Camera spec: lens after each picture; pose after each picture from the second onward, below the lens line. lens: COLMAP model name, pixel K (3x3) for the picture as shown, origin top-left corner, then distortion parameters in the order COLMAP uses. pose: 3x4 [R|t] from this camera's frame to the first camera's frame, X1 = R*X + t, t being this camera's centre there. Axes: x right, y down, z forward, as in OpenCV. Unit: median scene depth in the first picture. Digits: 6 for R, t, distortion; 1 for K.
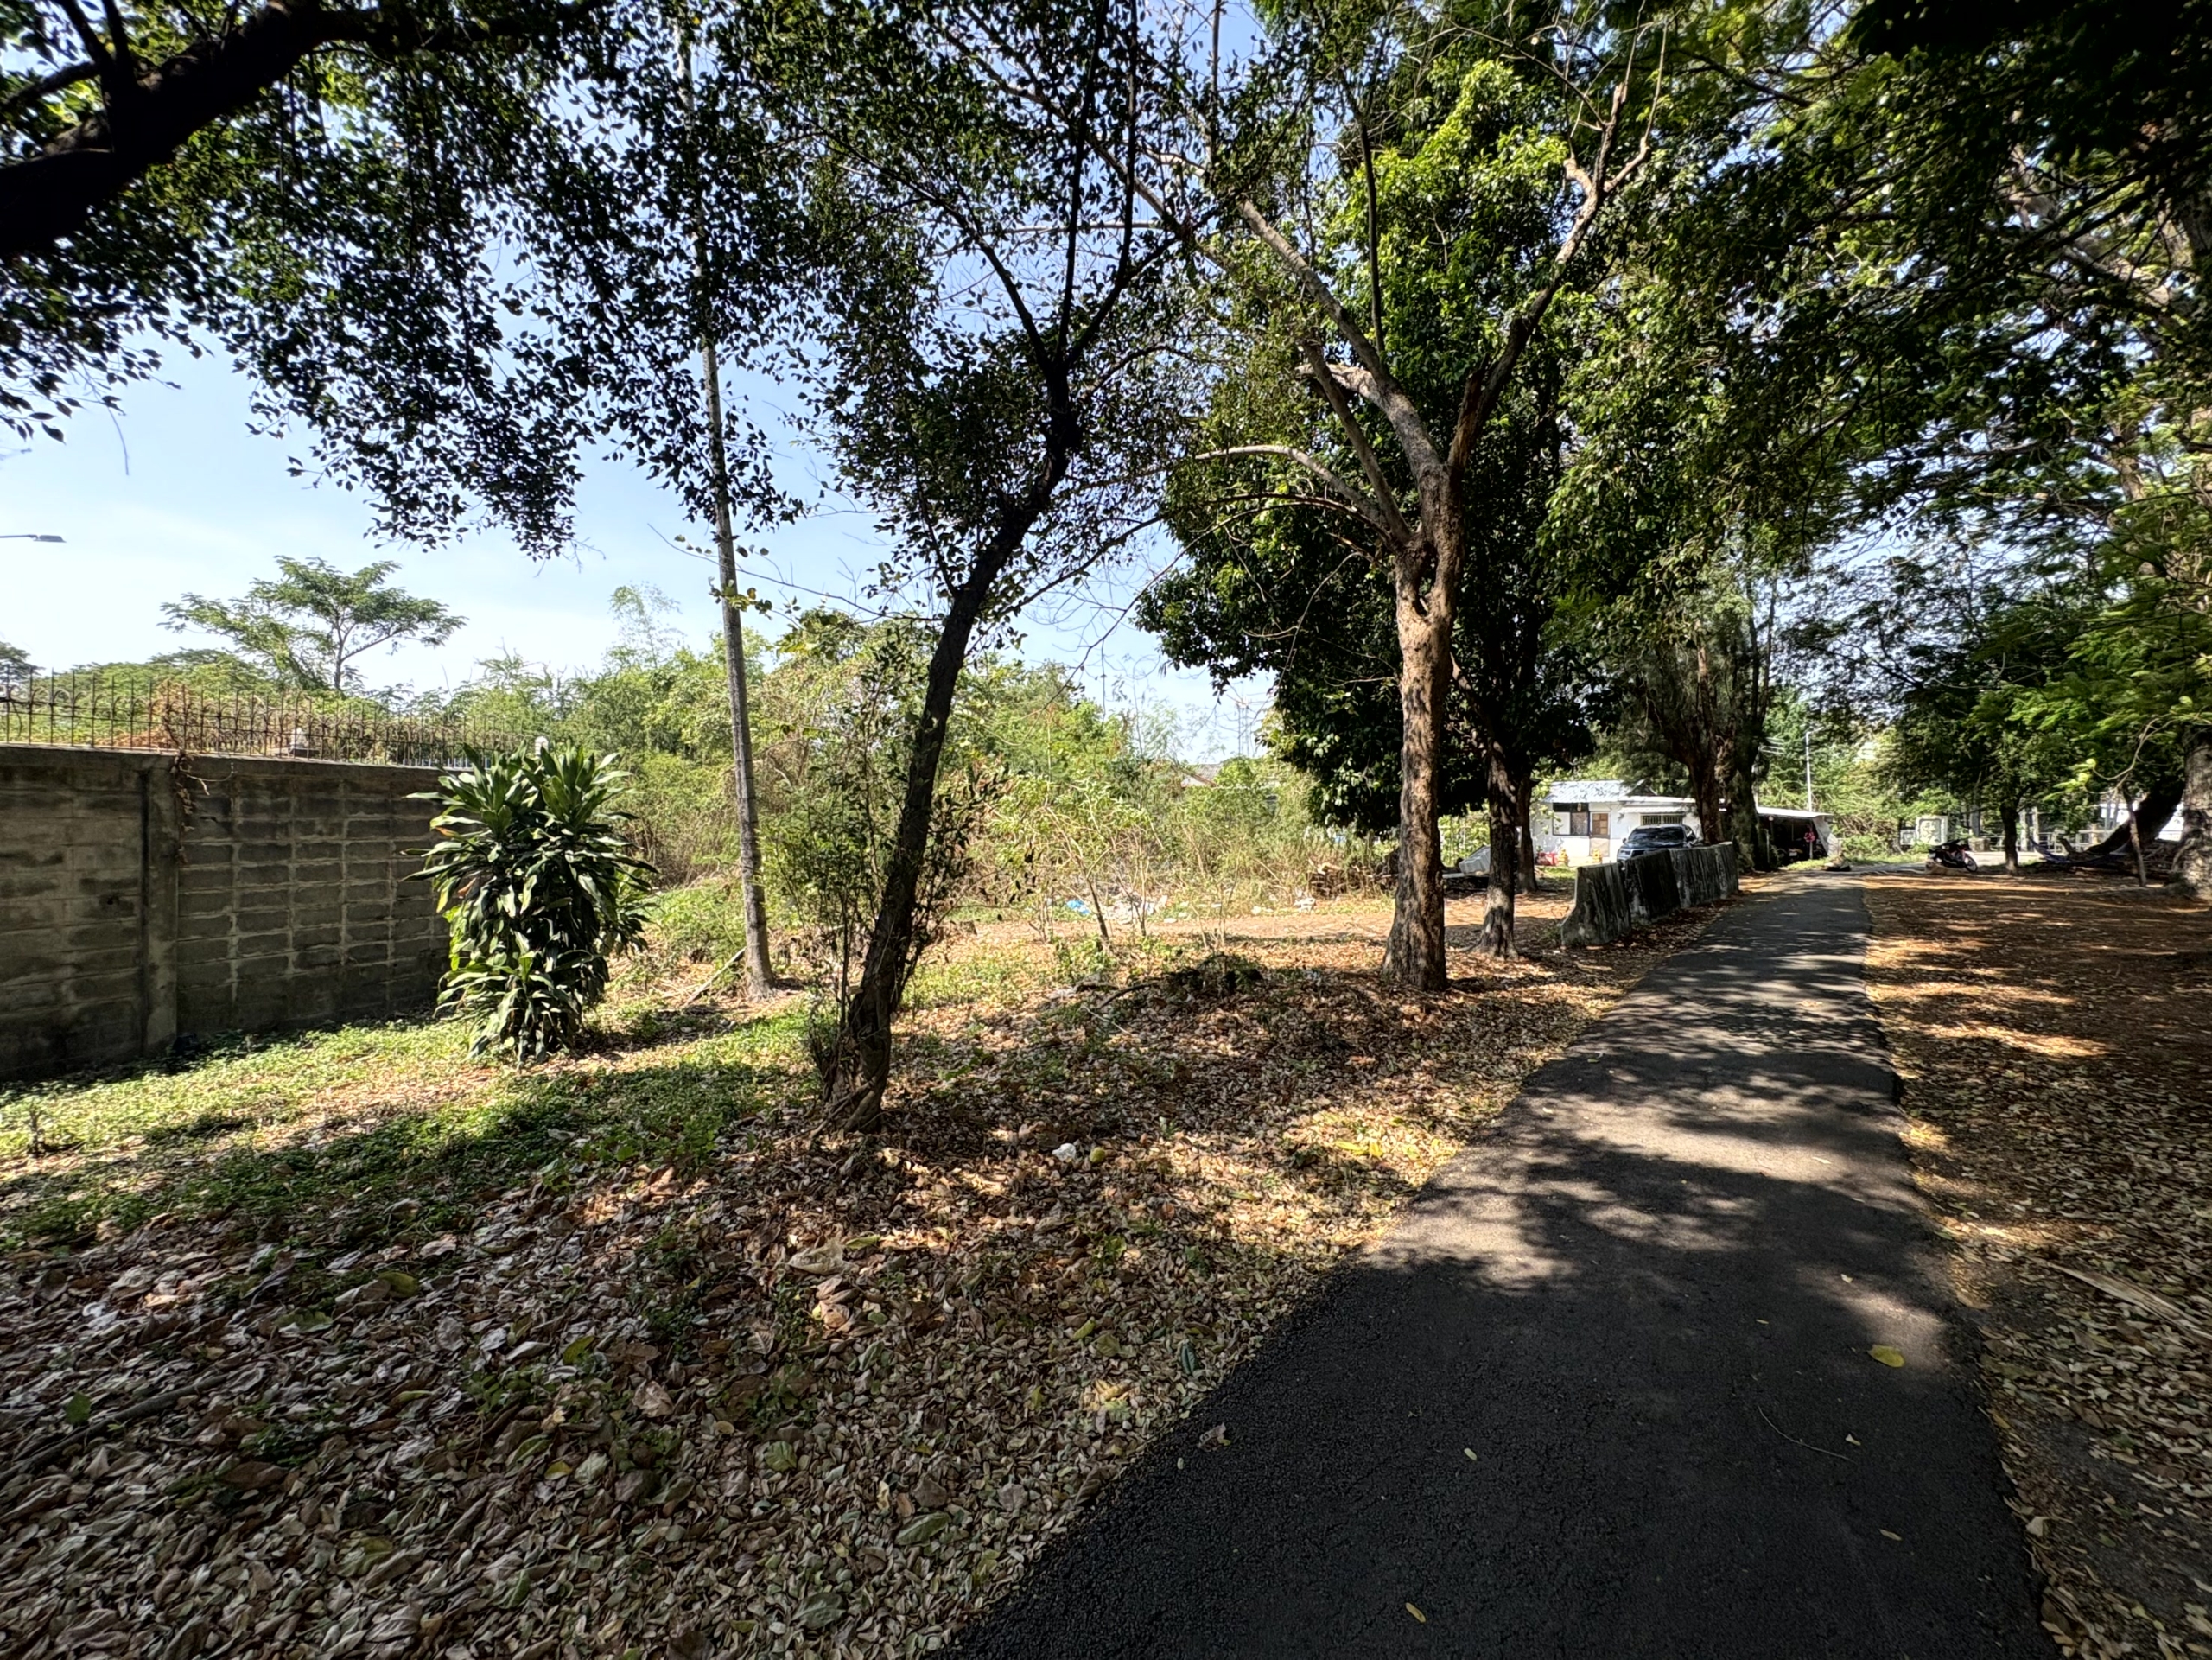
lens RADIAL K [[879.4, 0, 1107.7], [0, 879.4, 818.5], [0, 0, 1]] dist [-0.000038, 0.000412]
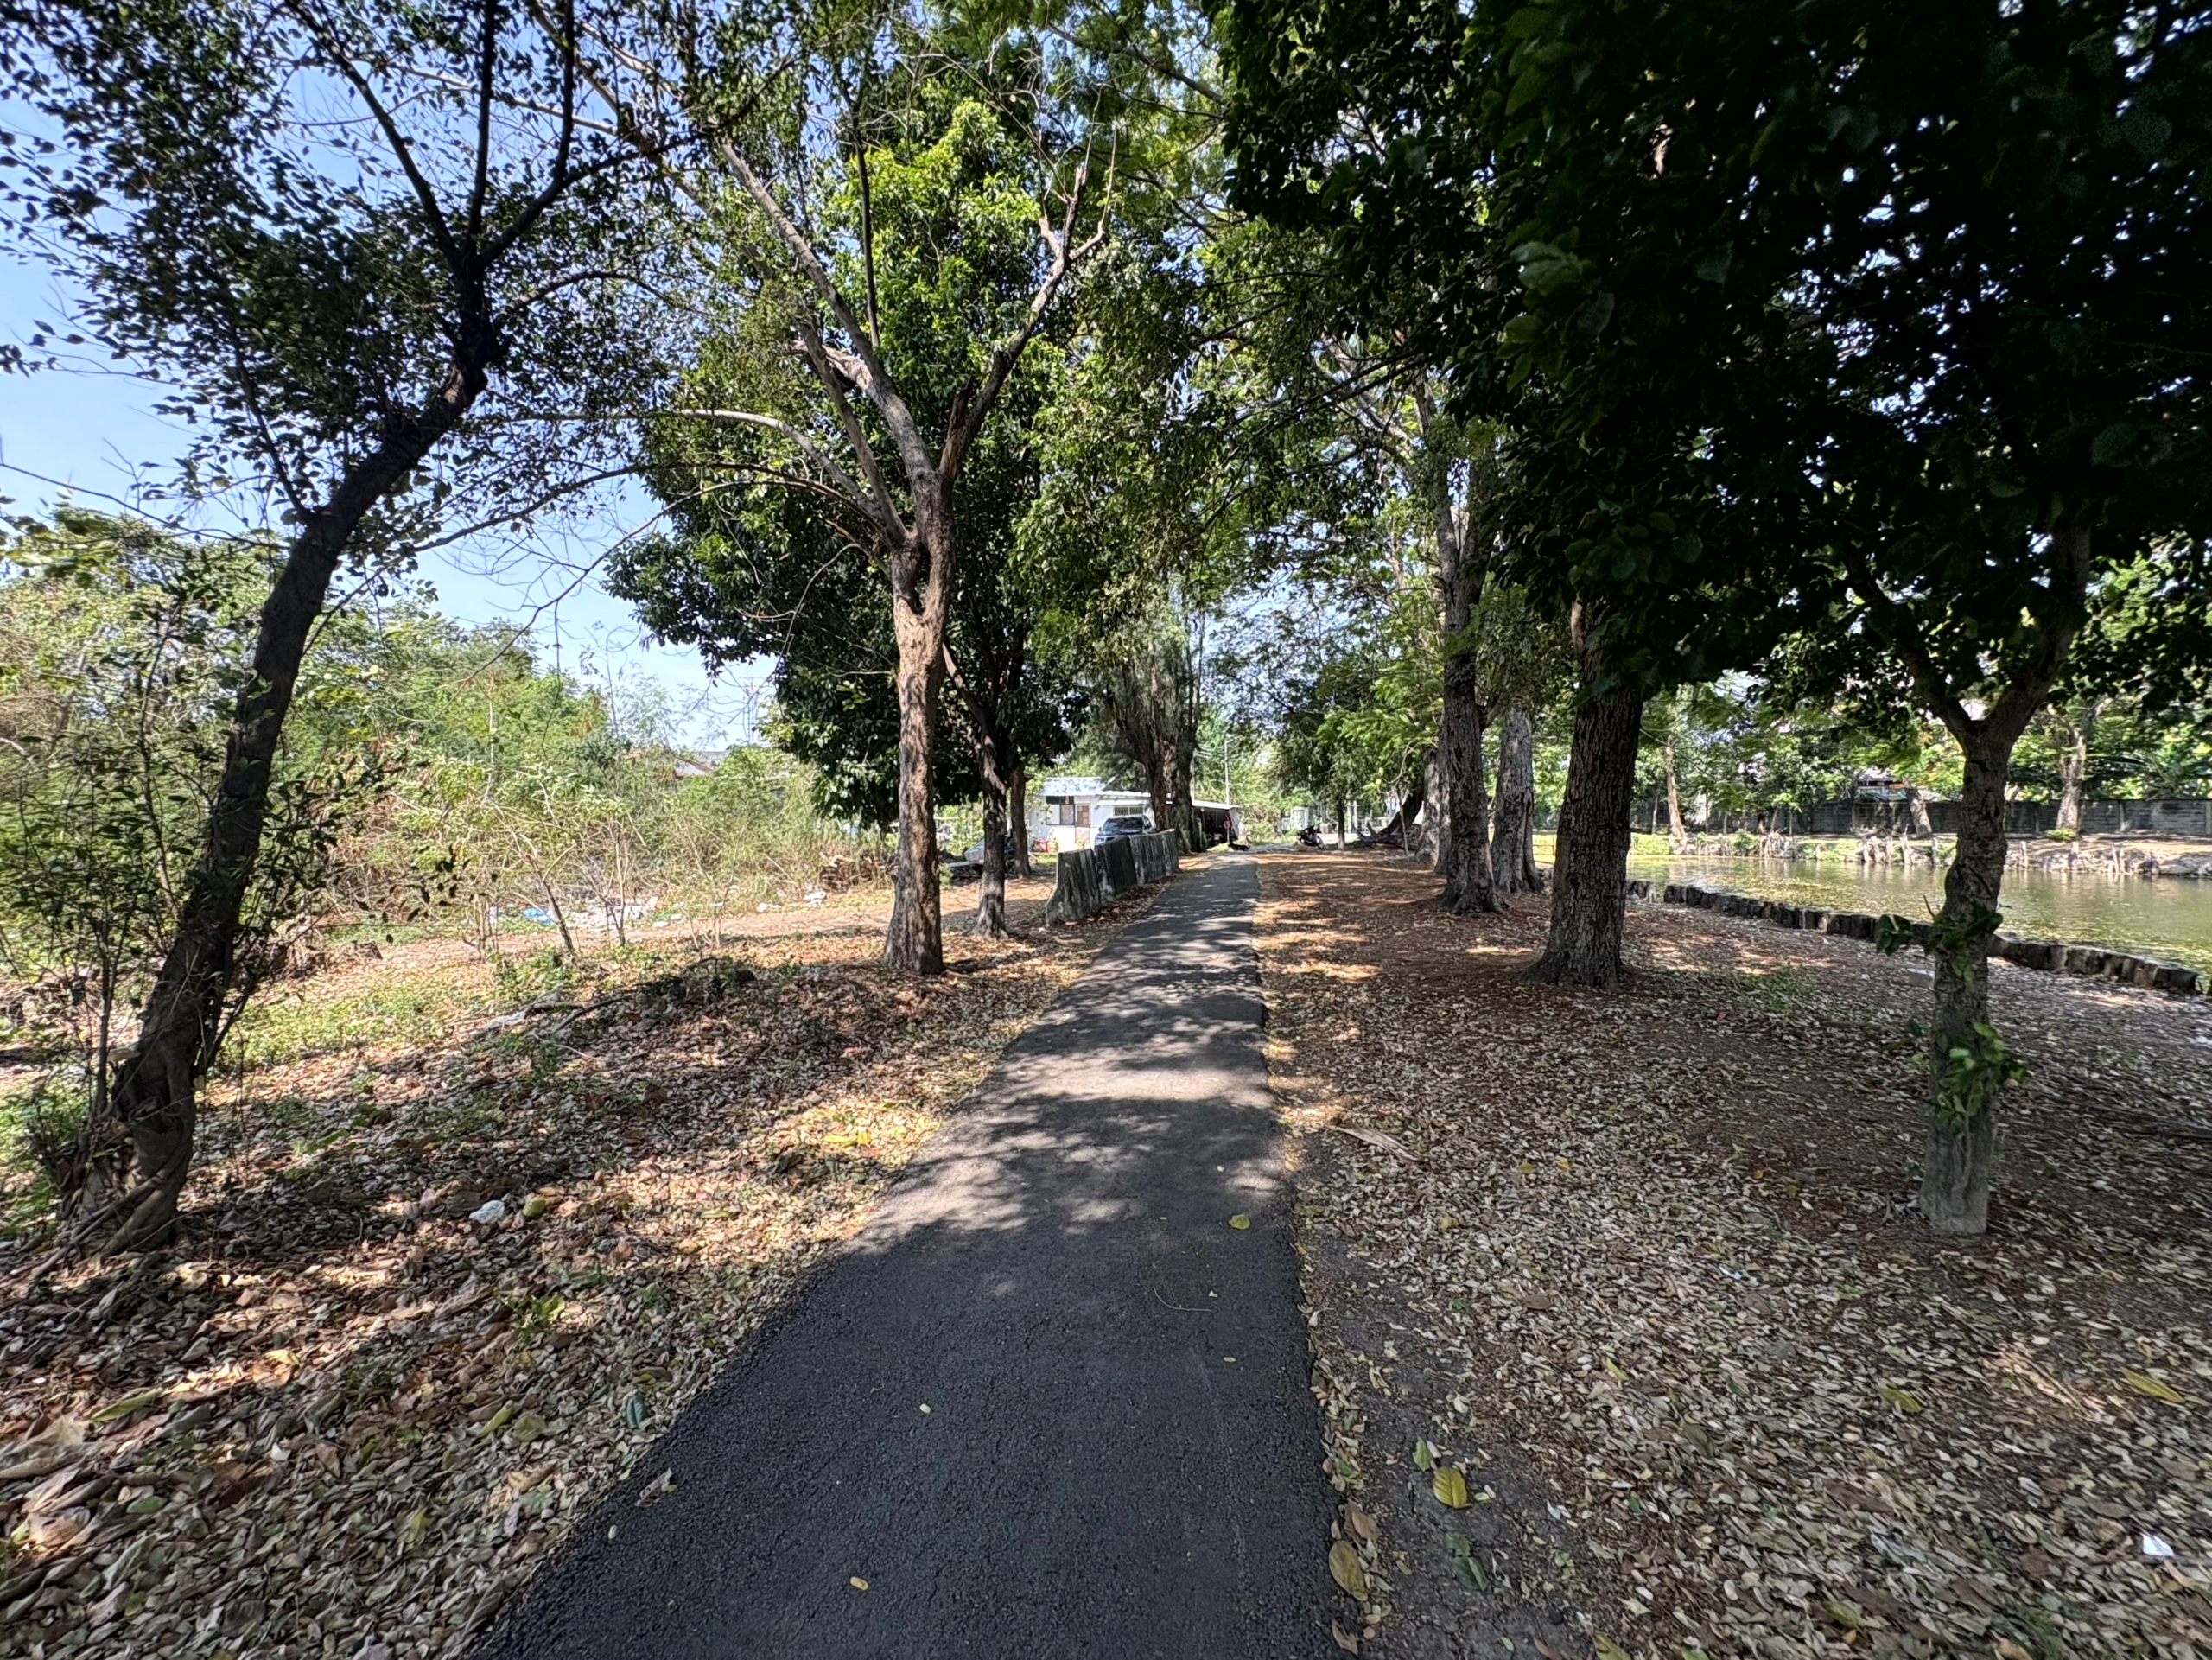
lens RADIAL K [[879.4, 0, 1104.2], [0, 879.4, 818.6], [0, 0, 1]] dist [-0.000038, 0.000412]
pose [[0.861974, -0.006769, 0.506908, 0.006417], [0.002134, 0.999950, 0.009724, 0.000023], [-0.506948, -0.007300, 0.861946, -0.001880]]
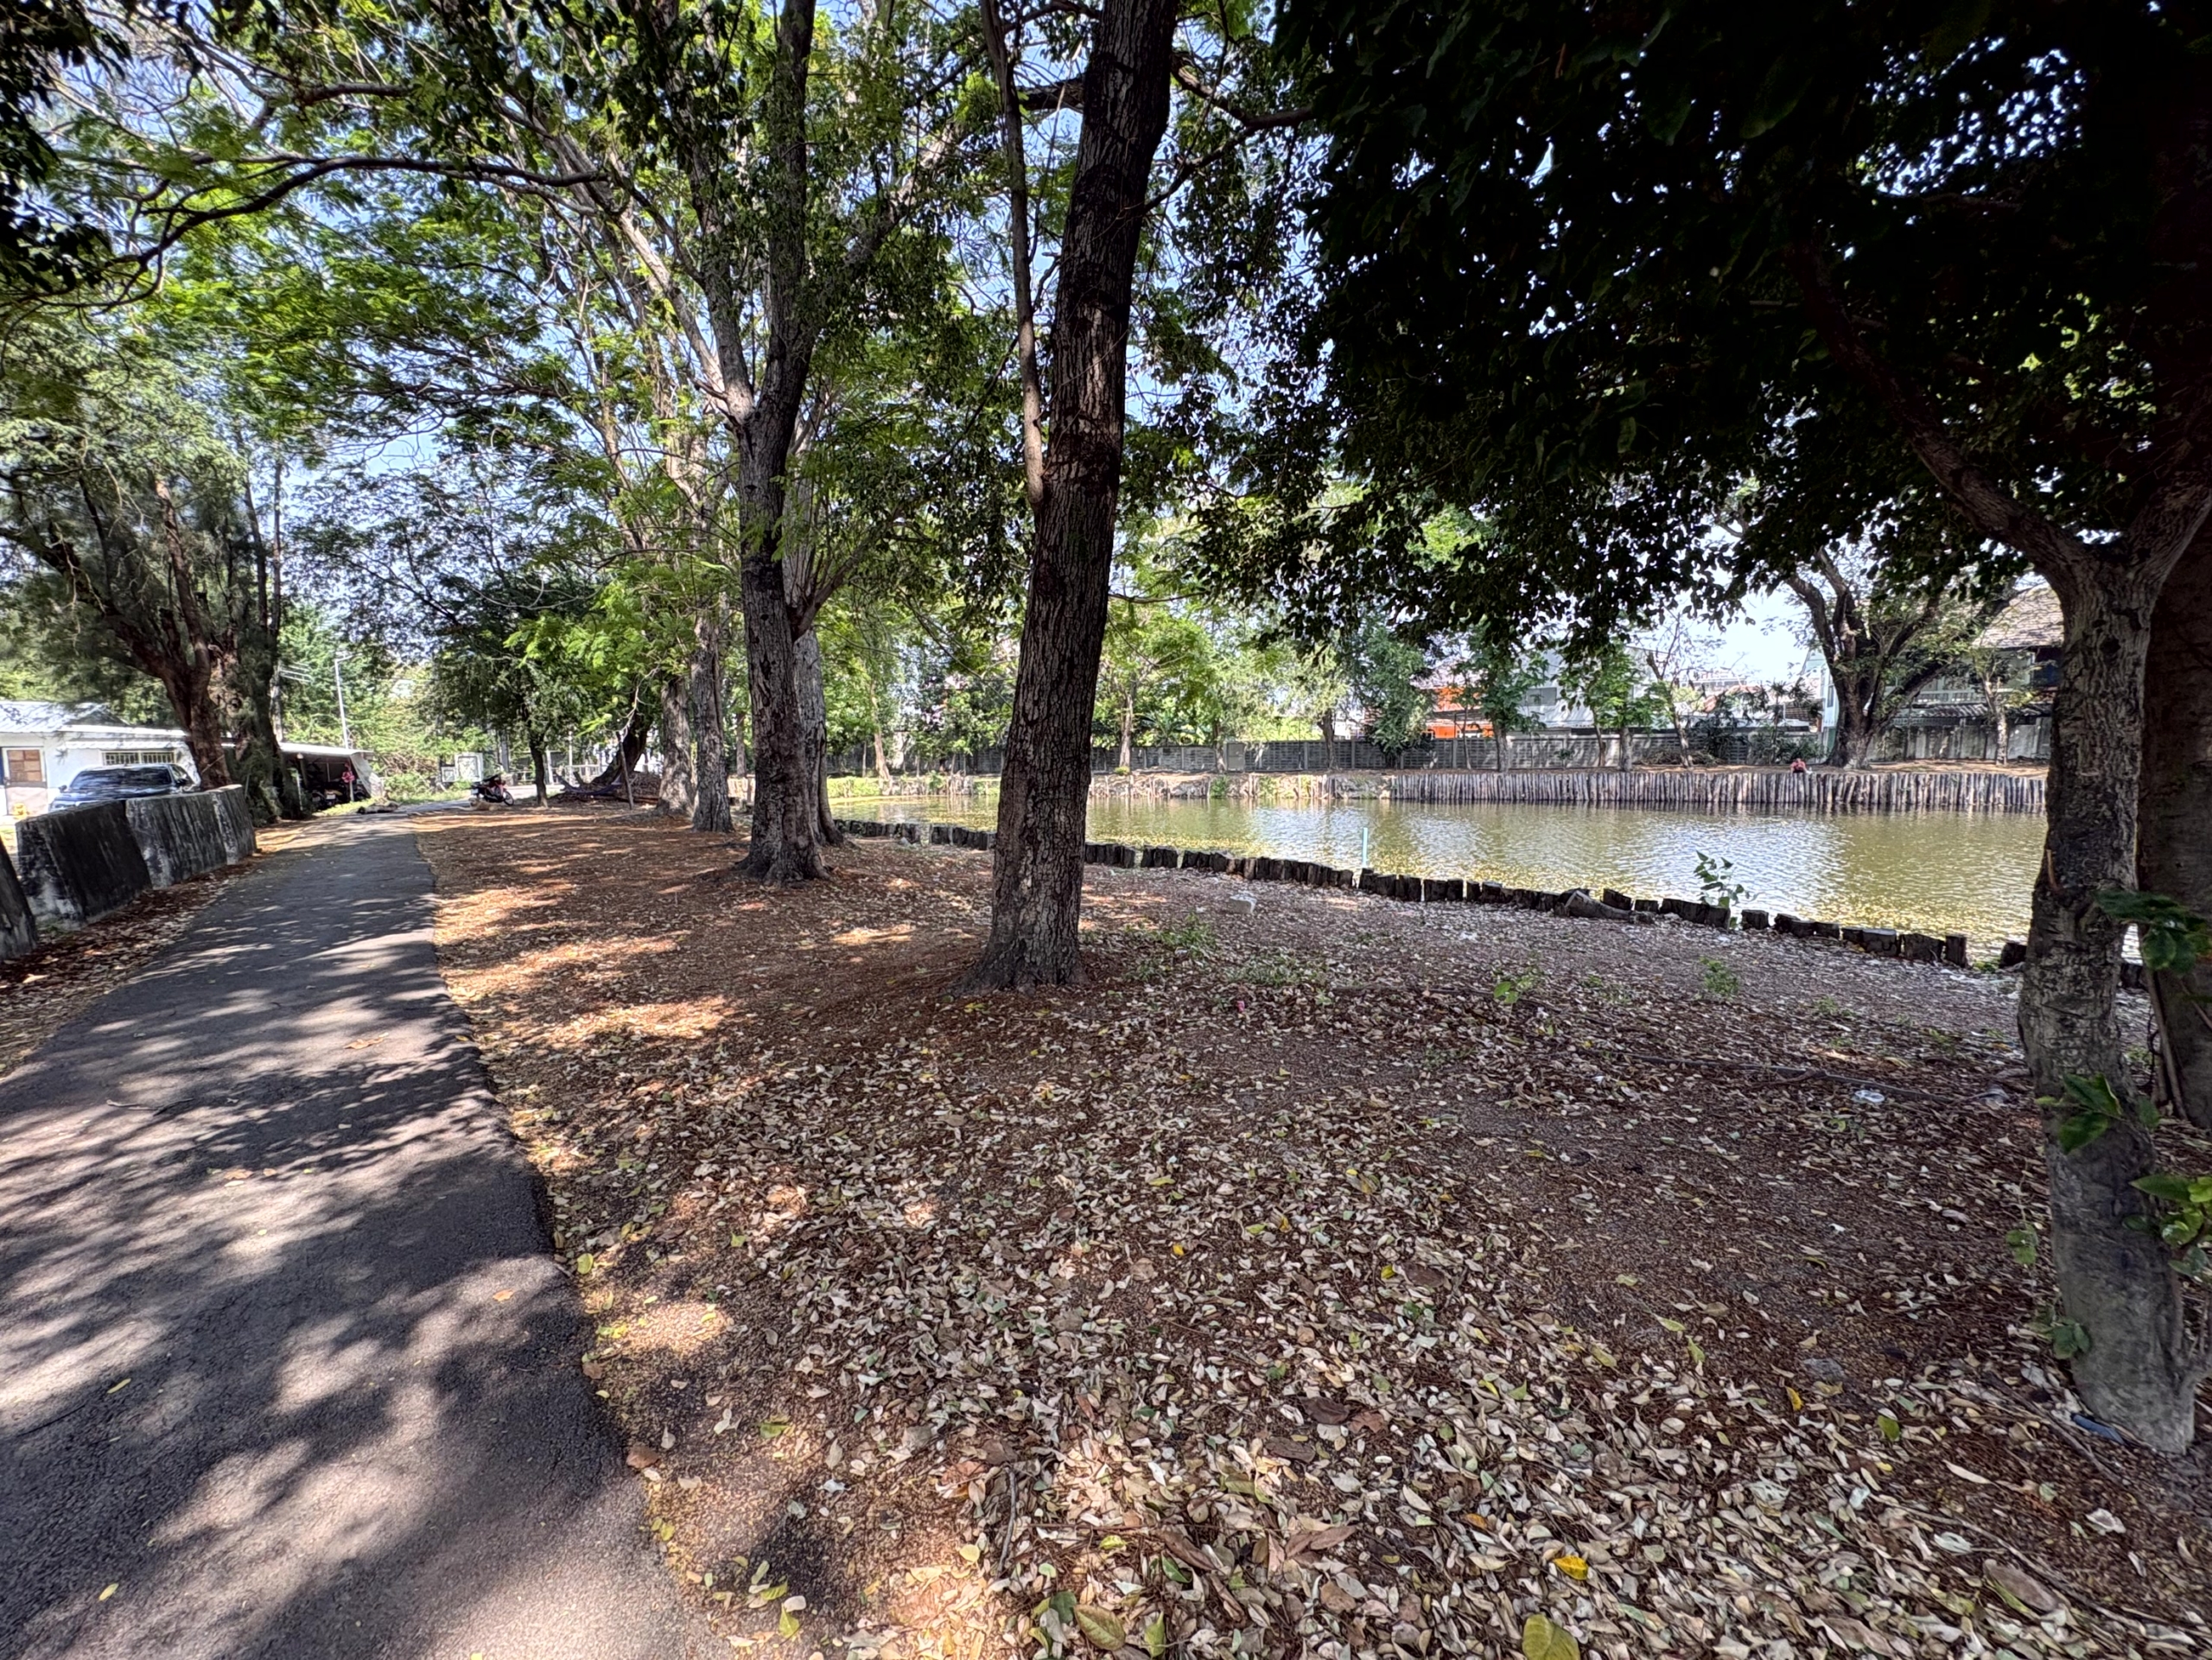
lens RADIAL K [[879.4, 0, 1120.5], [0, 879.4, 833.1], [0, 0, 1]] dist [-0.000038, 0.000412]
pose [[0.174698, -0.090460, 0.980458, 0.077948], [0.006237, 0.995852, 0.090769, 0.002658], [-0.984602, -0.009742, 0.174537, 0.102696]]
